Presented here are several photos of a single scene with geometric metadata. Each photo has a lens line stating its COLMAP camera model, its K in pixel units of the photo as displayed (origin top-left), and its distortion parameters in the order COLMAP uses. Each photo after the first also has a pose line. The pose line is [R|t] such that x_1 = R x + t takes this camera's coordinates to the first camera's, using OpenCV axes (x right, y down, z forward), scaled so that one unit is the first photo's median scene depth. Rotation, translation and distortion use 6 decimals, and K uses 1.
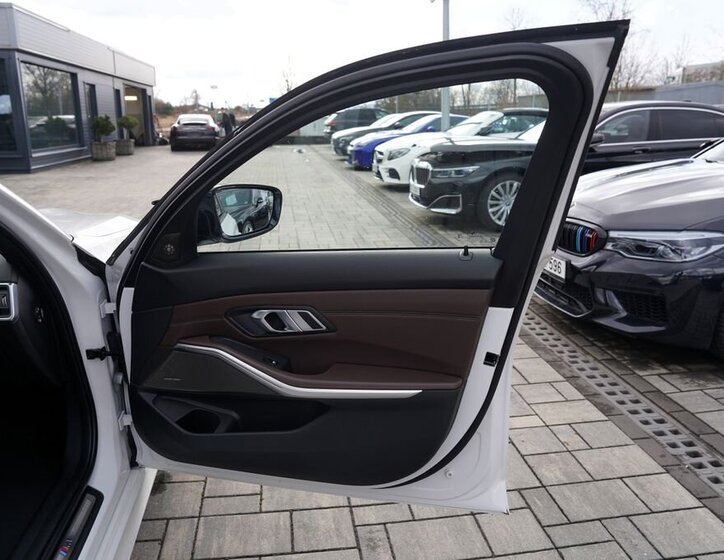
lens RADIAL K [[579.9, 0, 360.3], [0, 579.9, 263.9], [0, 0, 1]] dist [-0.085486, 0.066182]
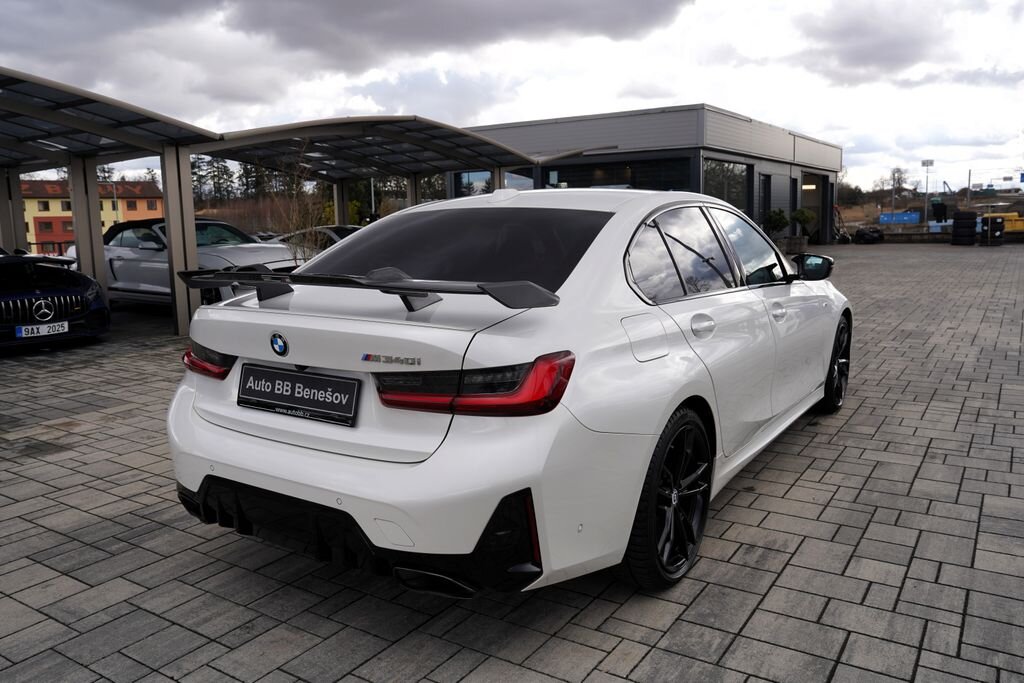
lens RADIAL K [[785.1, 0, 513.4], [0, 785.1, 335.7], [0, 0, 1]] dist [-0.083000, 0.092459]
pose [[0.748361, 0.071263, -0.659453, 0.069743], [-0.129594, 0.990760, -0.040002, 0.046781], [0.650509, 0.115397, 0.750681, -0.199824]]
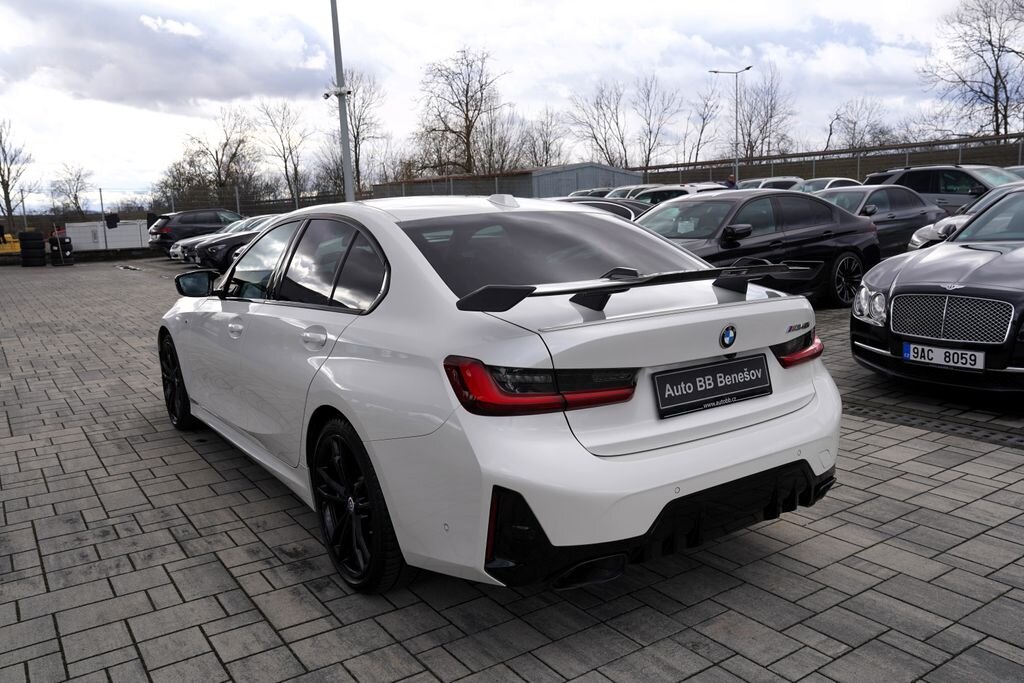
lens RADIAL K [[798.5, 0, 512.0], [0, 798.5, 341.5], [0, 0, 1]] dist [-0.069615, 0.080078]
pose [[0.899577, -0.104037, 0.424190, -0.180604], [0.140833, 0.988435, -0.056240, 0.052352], [-0.413433, 0.110332, 0.903825, -0.243423]]
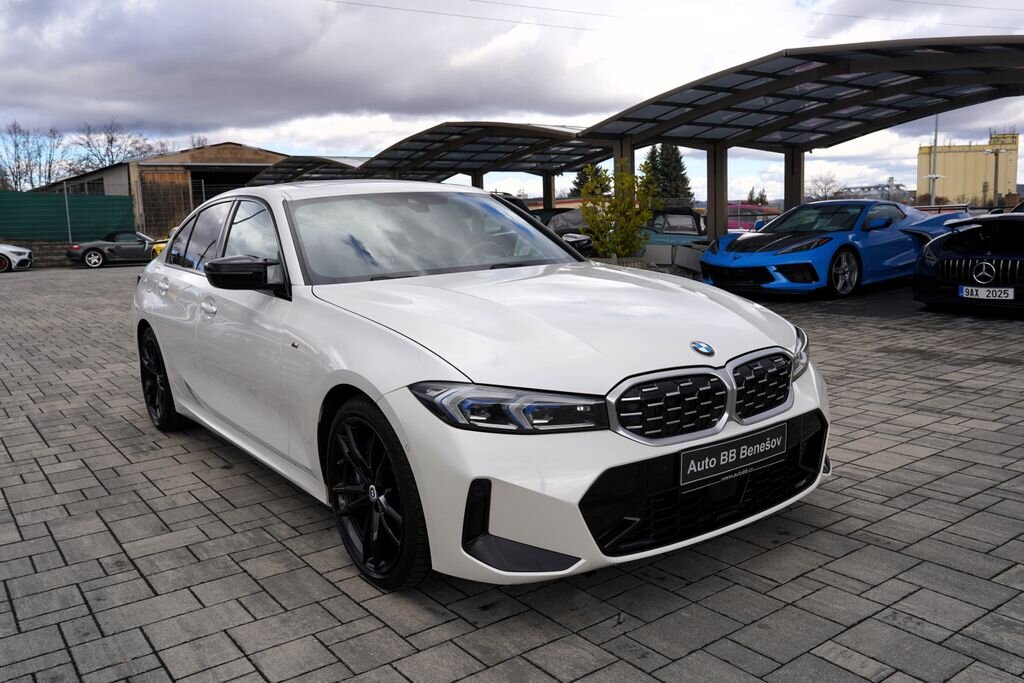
lens RADIAL K [[850.4, 0, 512.0], [0, 850.4, 341.5], [0, 0, 1]] dist [-0.050865, 0.086126]
pose [[-0.884953, 0.090319, -0.456838, 0.006519], [-0.083241, 0.934531, 0.346011, -0.073715], [0.458180, 0.344231, -0.819497, 0.314679]]
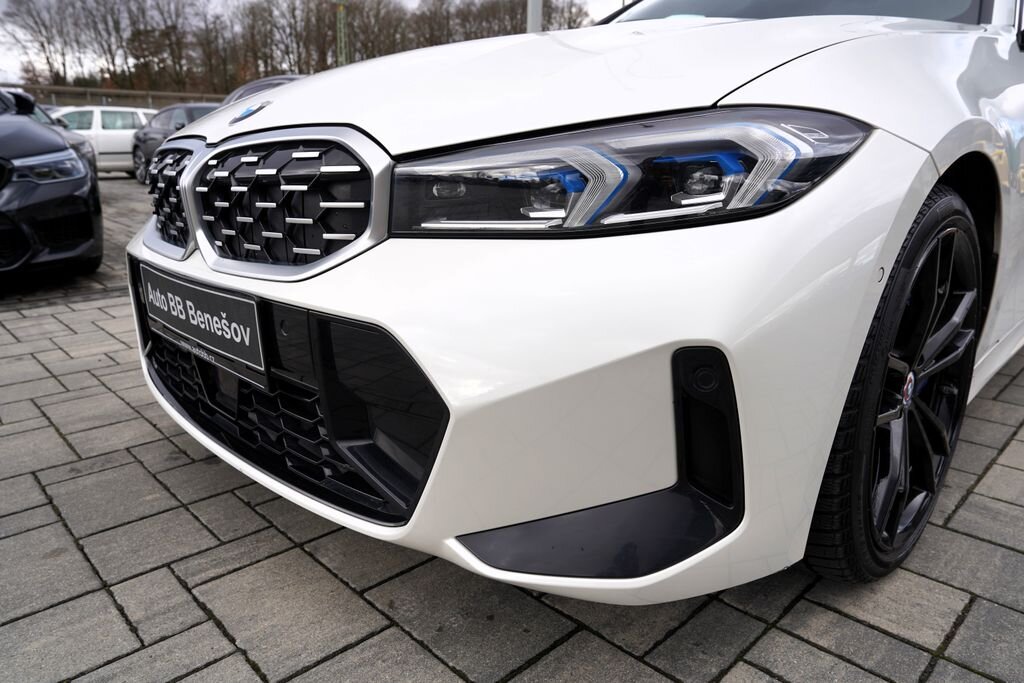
lens RADIAL K [[701.7, 0, 512.0], [0, 701.7, 341.5], [0, 0, 1]] dist [-0.096232, 0.066323]
pose [[-0.580593, -0.219518, 0.784043, -0.199952], [0.193485, 0.898183, 0.394754, -0.013292], [-0.790870, 0.380892, -0.479005, 0.206356]]
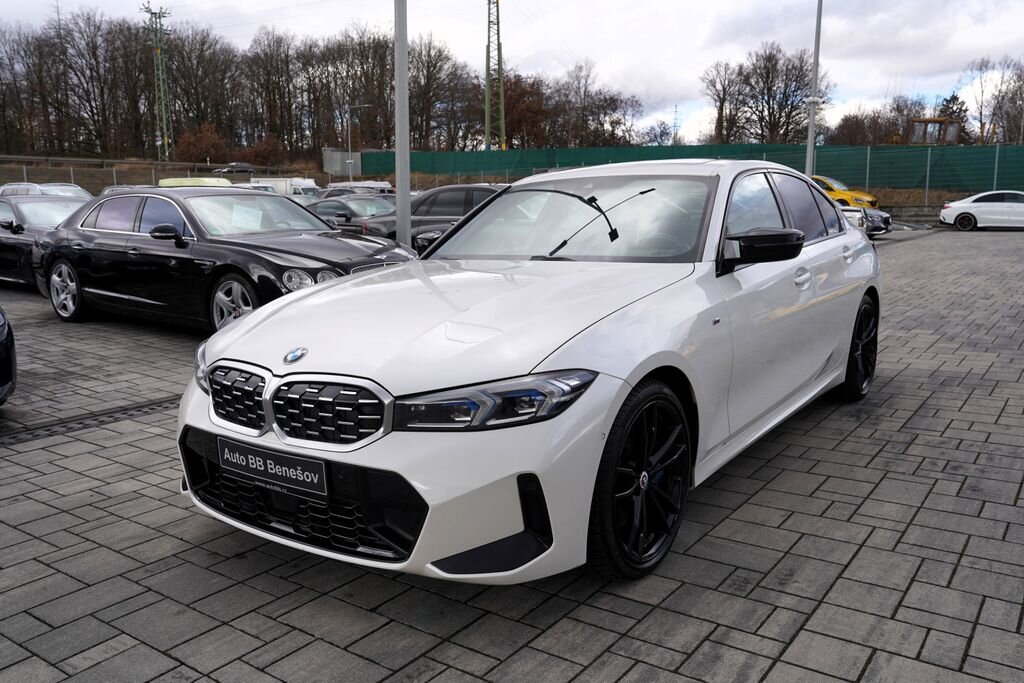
lens RADIAL K [[826.0, 0, 506.8], [0, 826.0, 340.8], [0, 0, 1]] dist [-0.060312, 0.088198]
pose [[-0.706357, -0.103256, 0.700284, -0.269477], [0.187371, 0.926741, 0.325643, -0.063198], [-0.682607, 0.361233, -0.635263, 0.261934]]
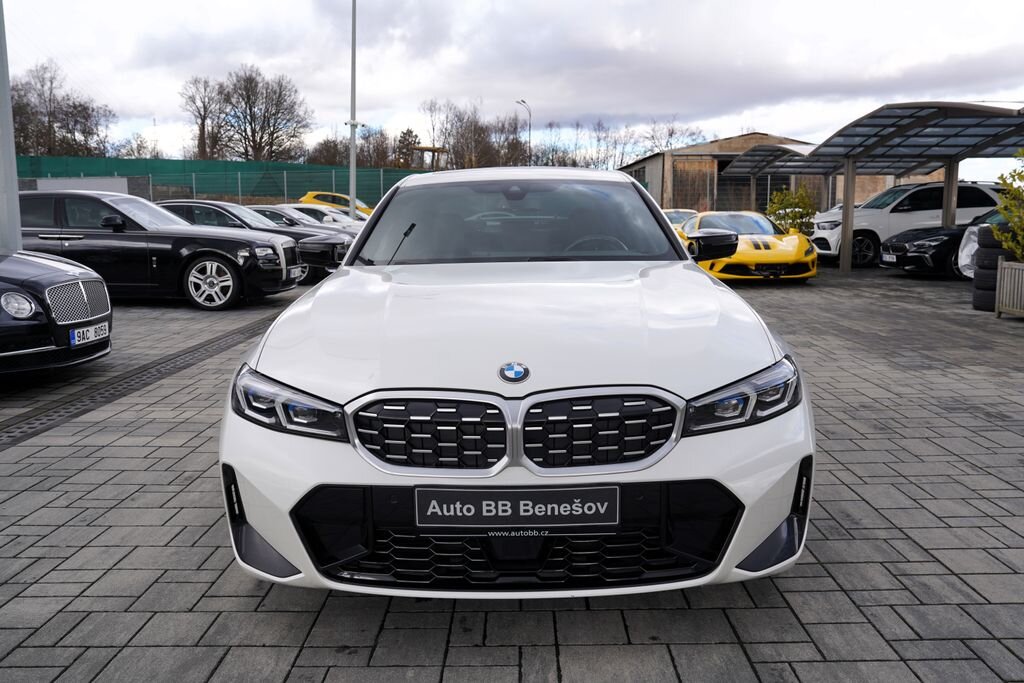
lens RADIAL K [[807.4, 0, 512.0], [0, 807.4, 341.5], [0, 0, 1]] dist [-0.079277, 0.096254]
pose [[-0.987071, -0.022711, 0.158665, -0.137281], [0.040335, 0.922856, 0.383028, -0.071859], [-0.155125, 0.384475, -0.910008, 0.311262]]
